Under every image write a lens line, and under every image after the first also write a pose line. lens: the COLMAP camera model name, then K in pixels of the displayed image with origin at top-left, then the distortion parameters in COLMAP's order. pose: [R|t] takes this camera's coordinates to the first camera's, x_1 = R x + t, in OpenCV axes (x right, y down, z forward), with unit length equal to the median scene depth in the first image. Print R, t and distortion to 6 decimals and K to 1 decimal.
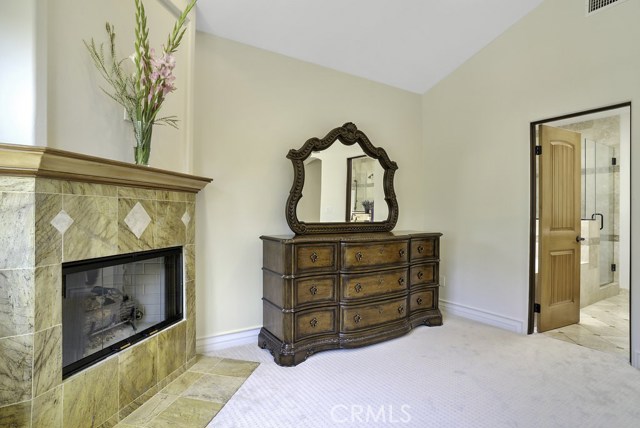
lens RADIAL K [[334.0, 0, 319.7], [0, 334.0, 215.7], [0, 0, 1]] dist [-0.040195, 0.004667]
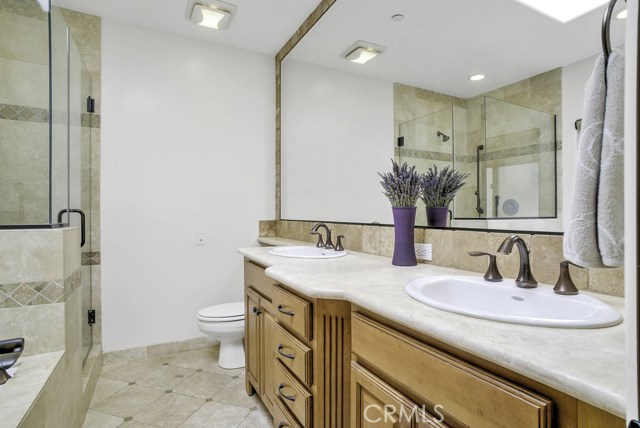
lens RADIAL K [[334.0, 0, 322.4], [0, 334.0, 212.4], [0, 0, 1]] dist [-0.040195, 0.004667]
pose [[0.068238, -0.010507, 0.997614, 0.430135], [0.003758, 0.999940, 0.010274, -0.005949], [-0.997662, 0.003048, 0.068273, 0.610724]]
